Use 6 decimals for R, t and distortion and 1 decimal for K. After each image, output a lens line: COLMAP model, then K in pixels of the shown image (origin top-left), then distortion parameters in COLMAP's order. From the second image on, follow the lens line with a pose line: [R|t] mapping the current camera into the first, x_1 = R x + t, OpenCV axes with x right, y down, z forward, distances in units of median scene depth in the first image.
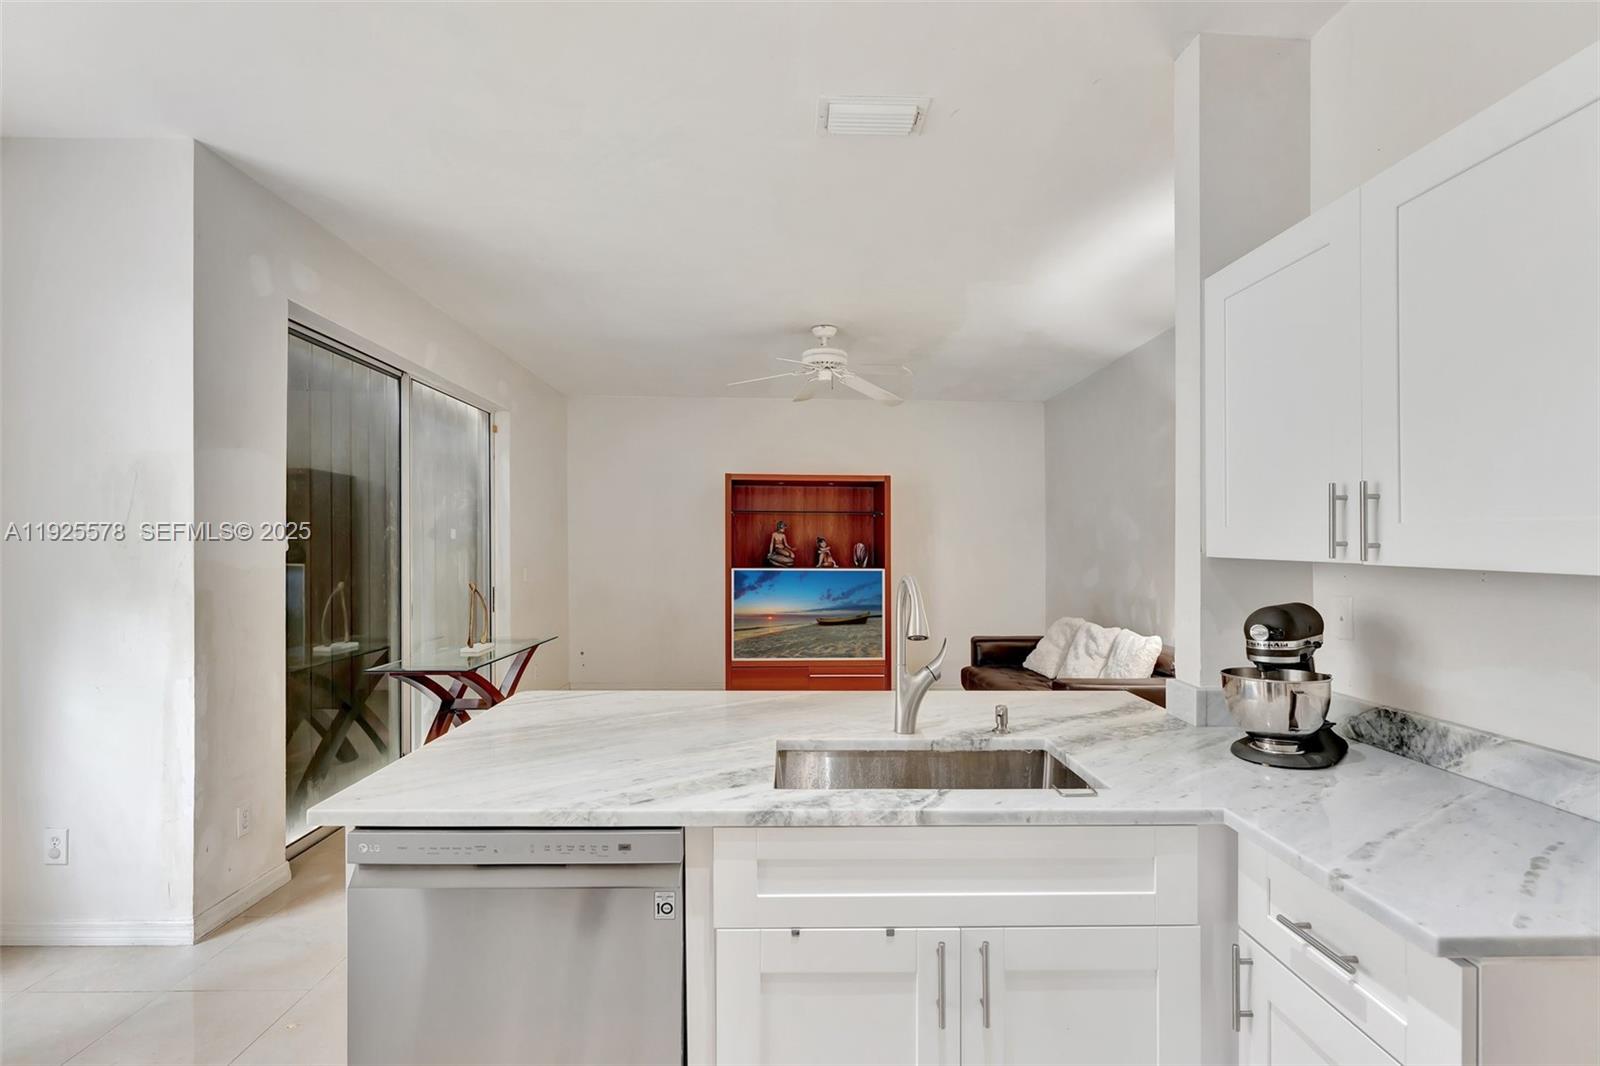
lens RADIAL K [[732.9, 0, 797.7], [0, 732.9, 551.1], [0, 0, 1]] dist [-0.001351, -0.000192]
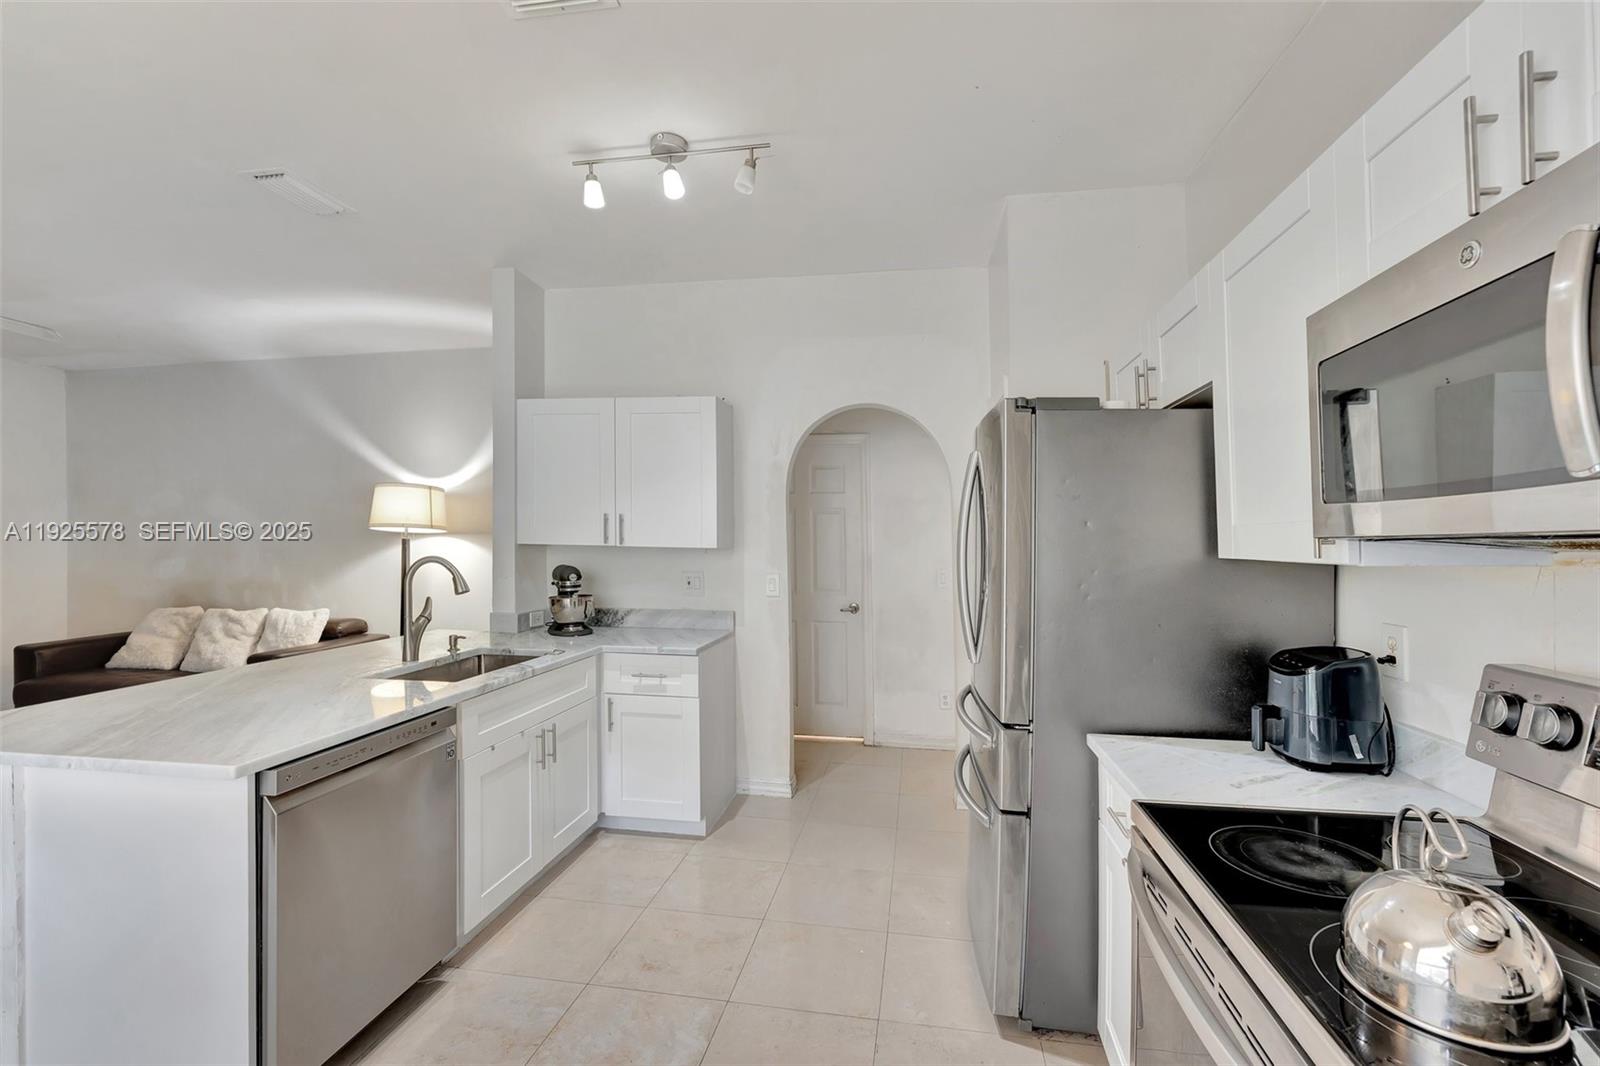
lens RADIAL K [[681.7, 0, 800.0], [0, 681.7, 533.0], [0, 0, 1]] dist [0.000372, 0.000061]
pose [[0.194357, 0.007021, 0.980906, -1.216874], [0.003008, 0.999965, -0.007753, -0.005393], [-0.980926, 0.004458, 0.194330, -0.076488]]
